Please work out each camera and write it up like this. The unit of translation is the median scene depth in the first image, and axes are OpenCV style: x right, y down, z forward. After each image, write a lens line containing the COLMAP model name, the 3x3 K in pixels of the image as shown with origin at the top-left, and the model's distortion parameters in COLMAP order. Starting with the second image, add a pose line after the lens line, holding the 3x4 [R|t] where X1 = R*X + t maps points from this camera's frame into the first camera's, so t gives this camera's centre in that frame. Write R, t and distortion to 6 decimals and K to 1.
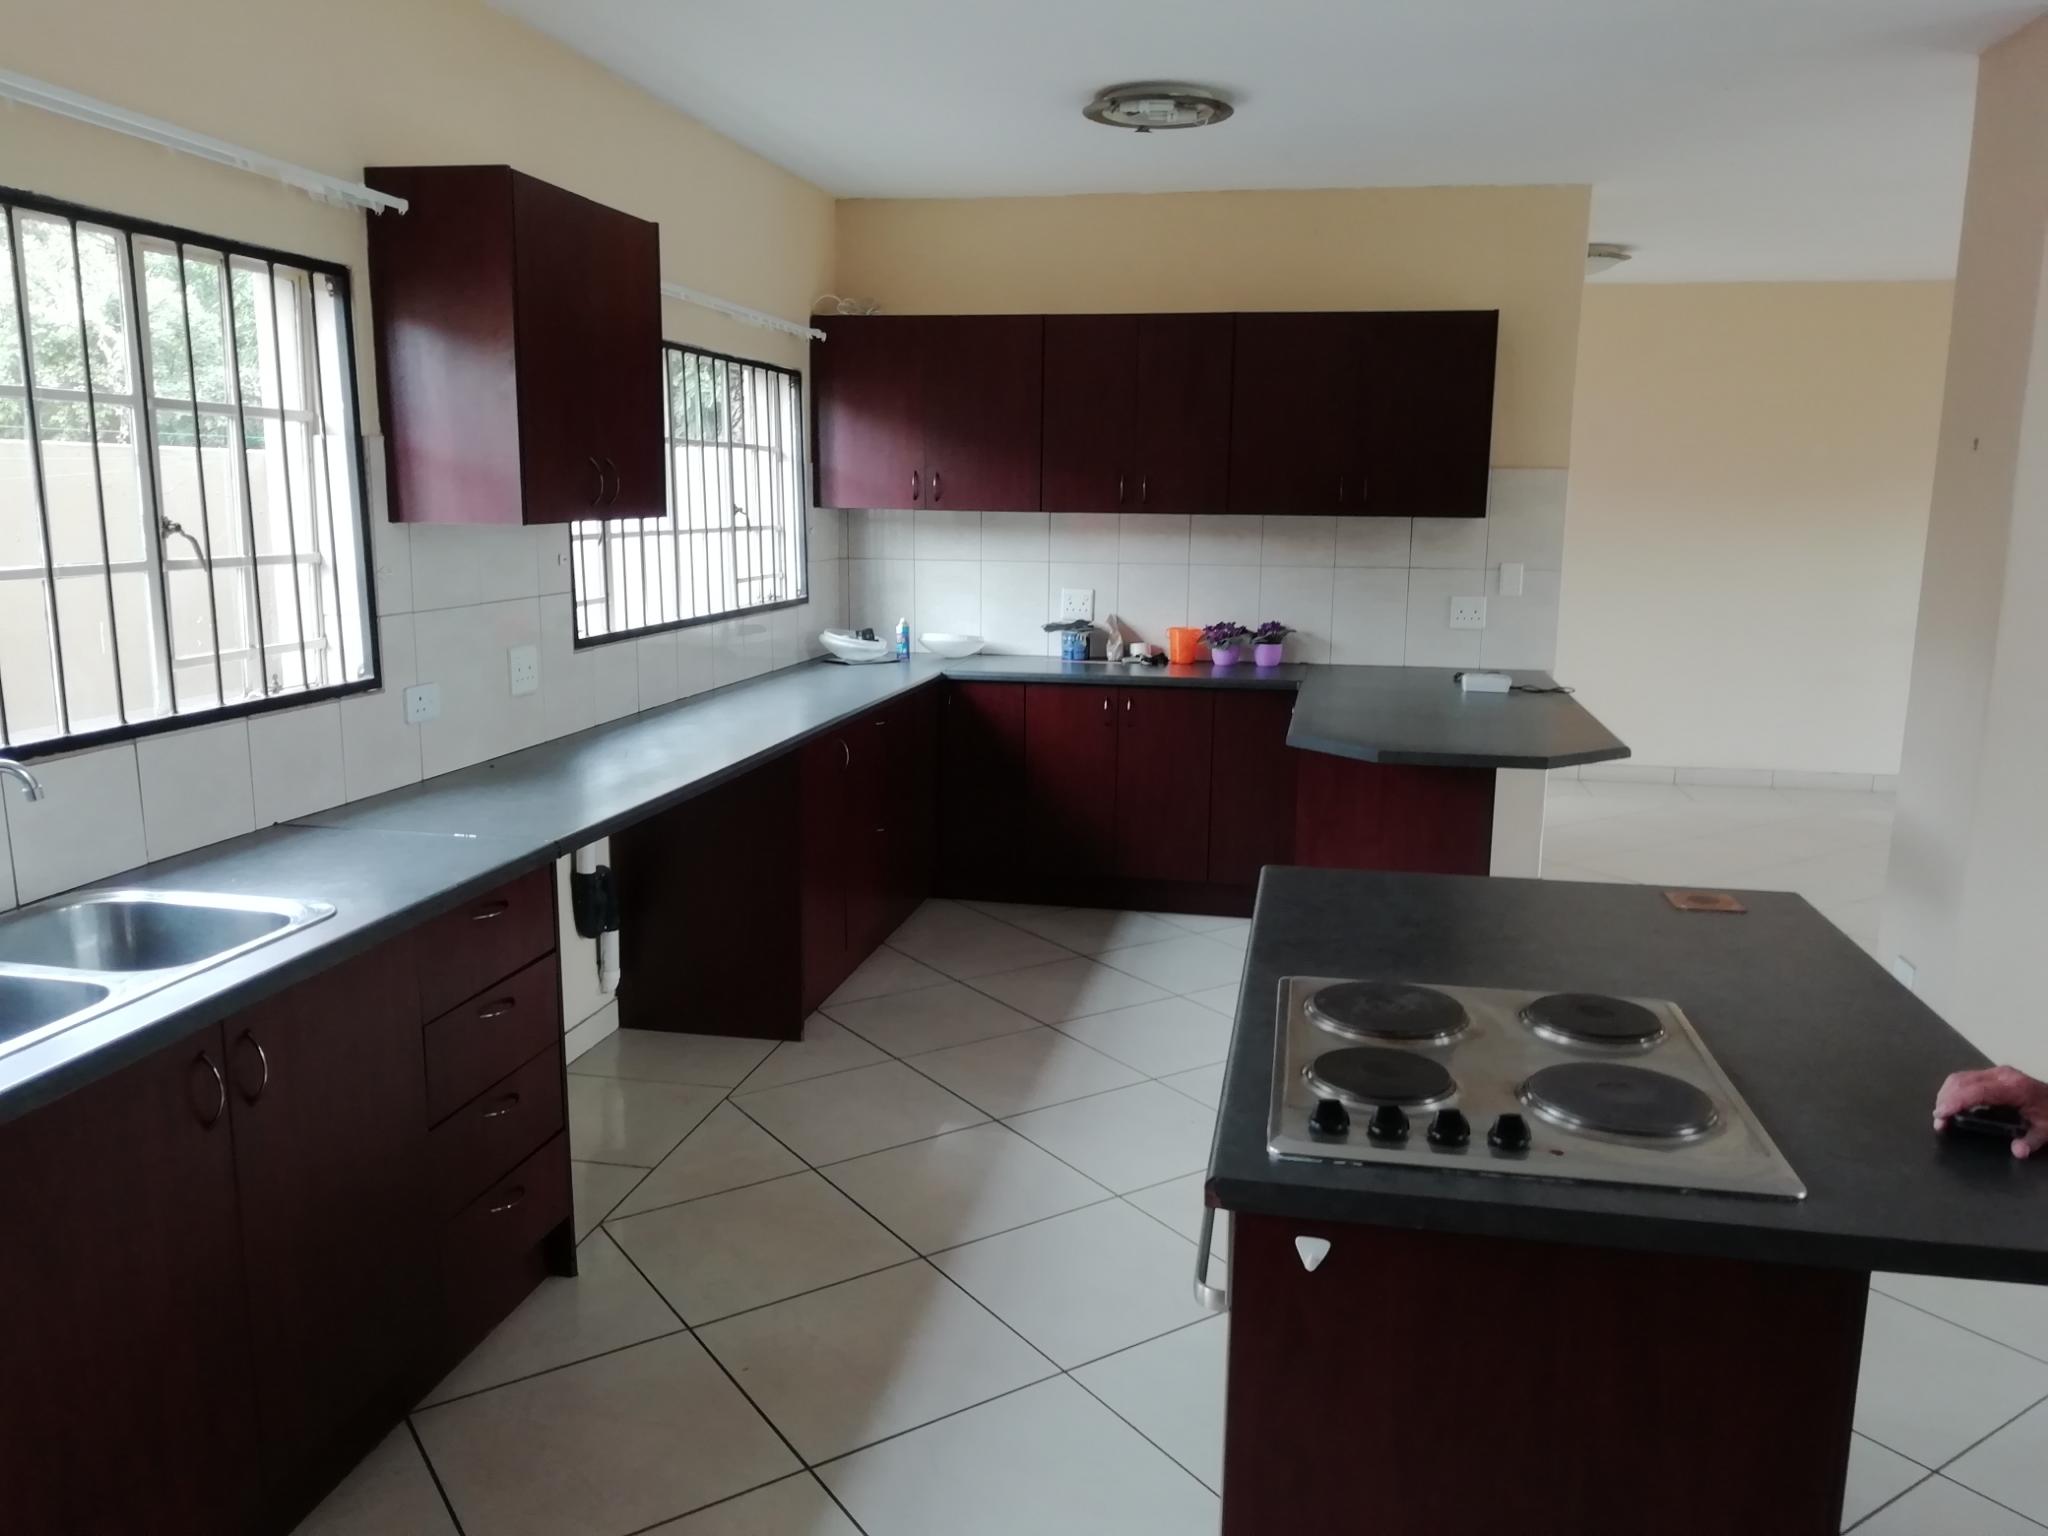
lens RADIAL K [[1541.5, 0, 1034.2], [0, 1541.5, 774.4], [0, 0, 1]] dist [0.052892, -0.092370]
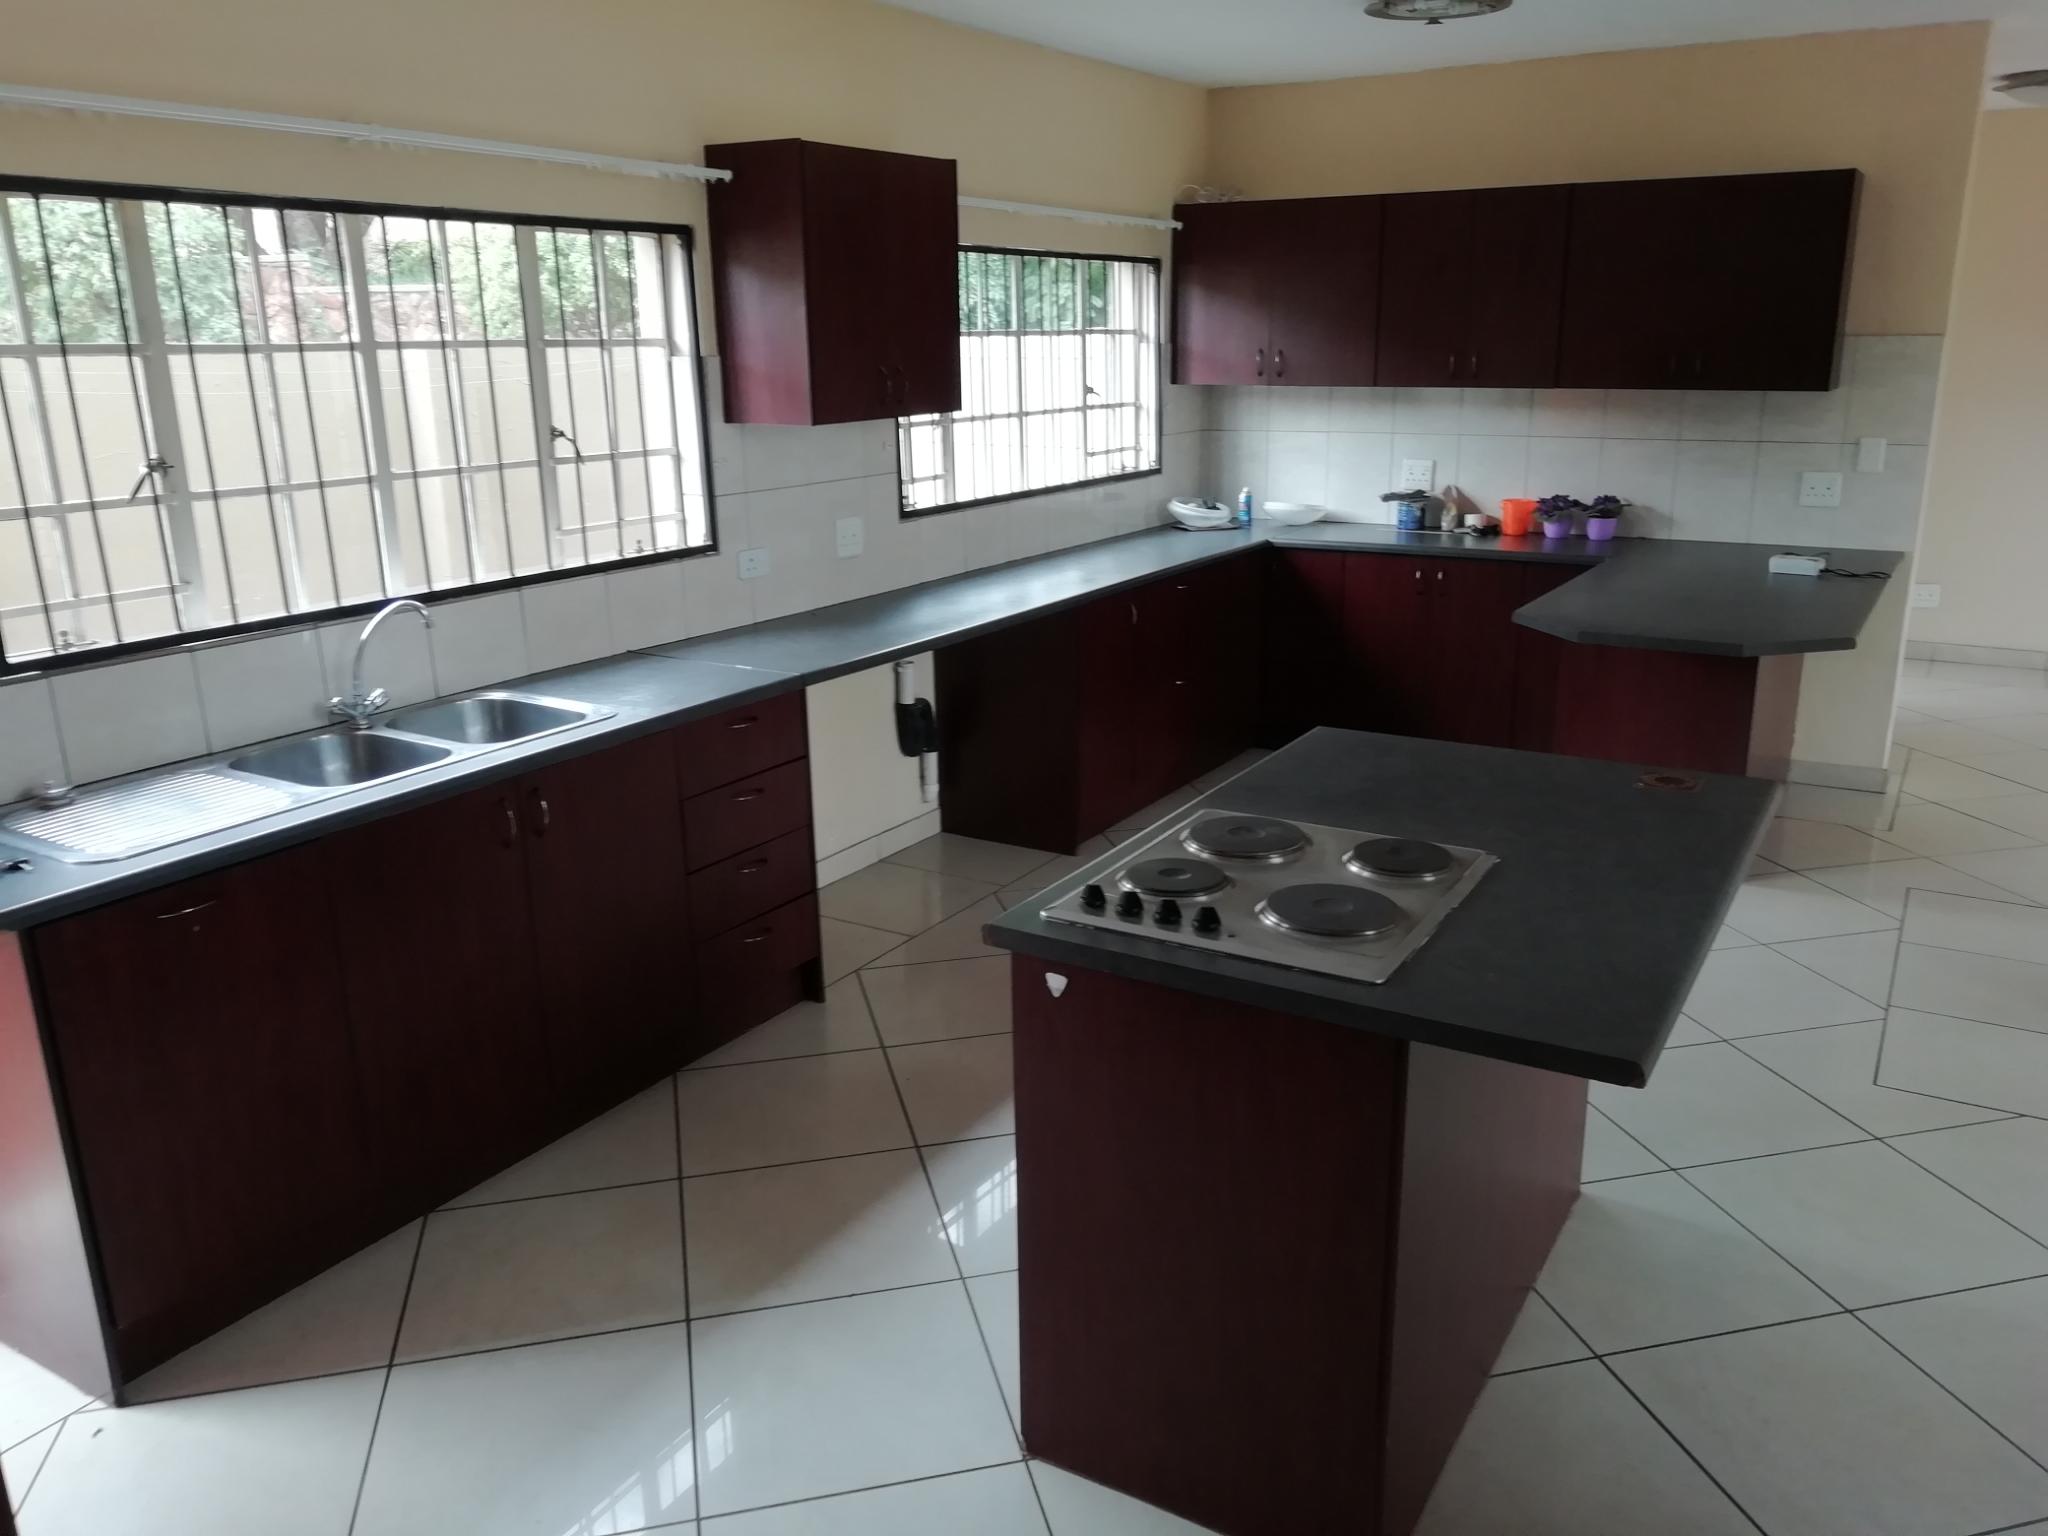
lens RADIAL K [[1541.5, 0, 1034.2], [0, 1541.5, 774.4], [0, 0, 1]] dist [0.052892, -0.092370]
pose [[0.938688, 0.074547, -0.336613, 0.170500], [-0.041413, 0.993655, 0.104572, -0.009504], [0.342273, -0.084220, 0.935819, -0.090331]]
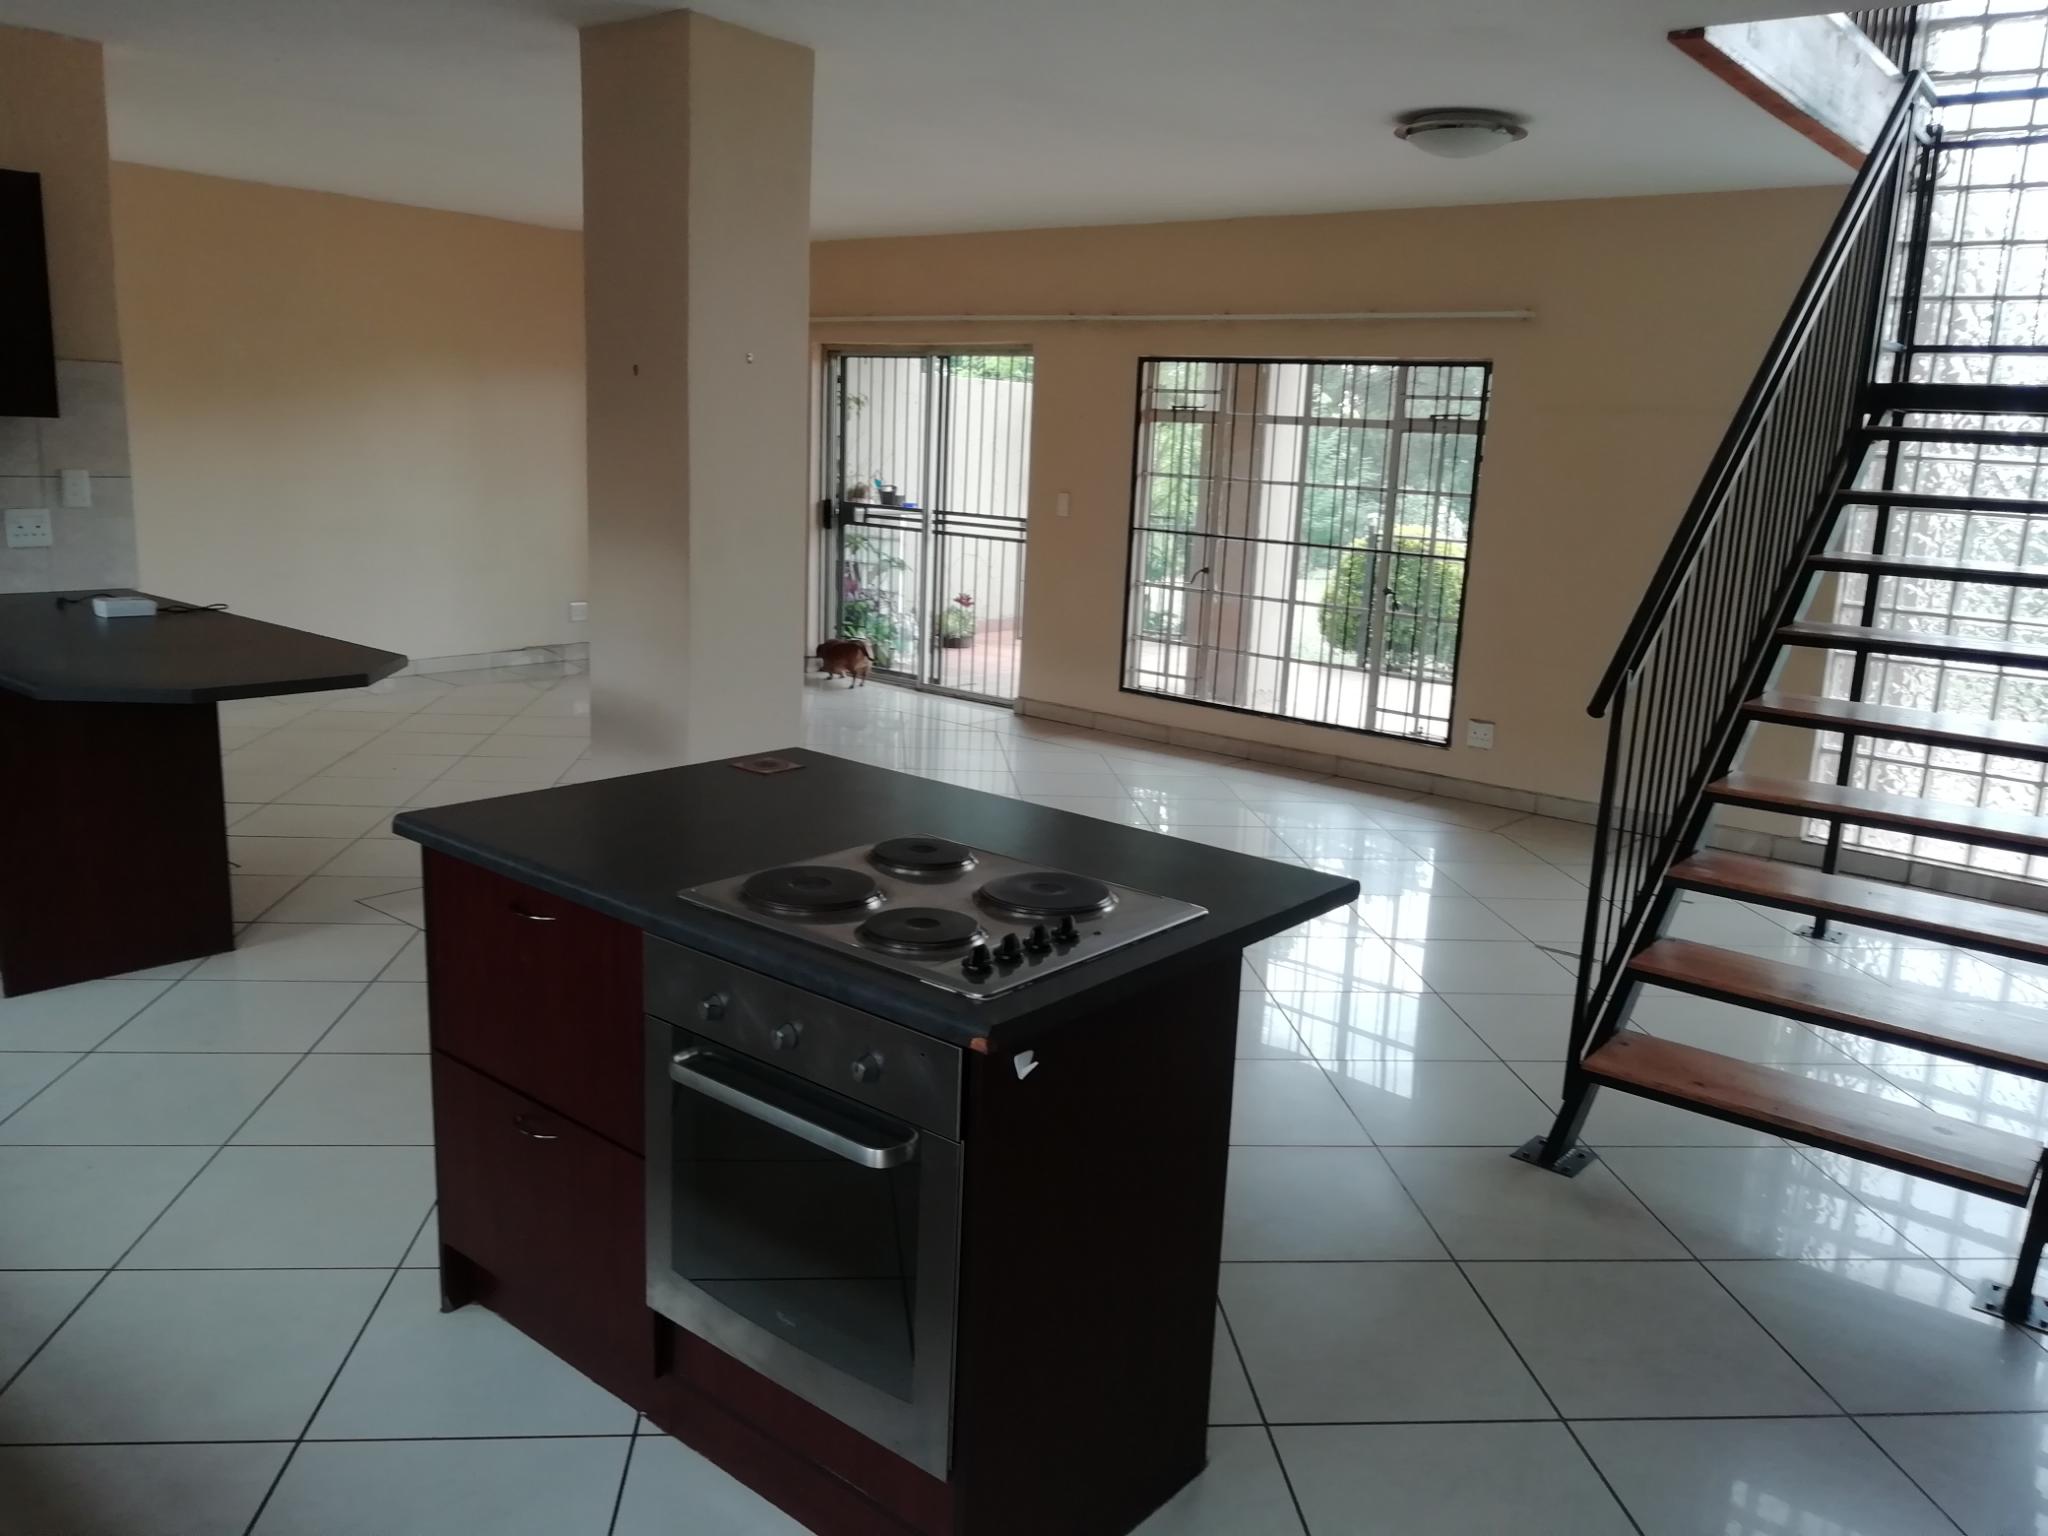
lens RADIAL K [[1541.5, 0, 1034.2], [0, 1541.5, 774.4], [0, 0, 1]] dist [0.052892, -0.092370]
pose [[0.479795, -0.180489, 0.858616, -0.228934], [0.120327, 0.982902, 0.139377, -0.024437], [-0.869091, 0.036442, 0.493309, 0.104266]]
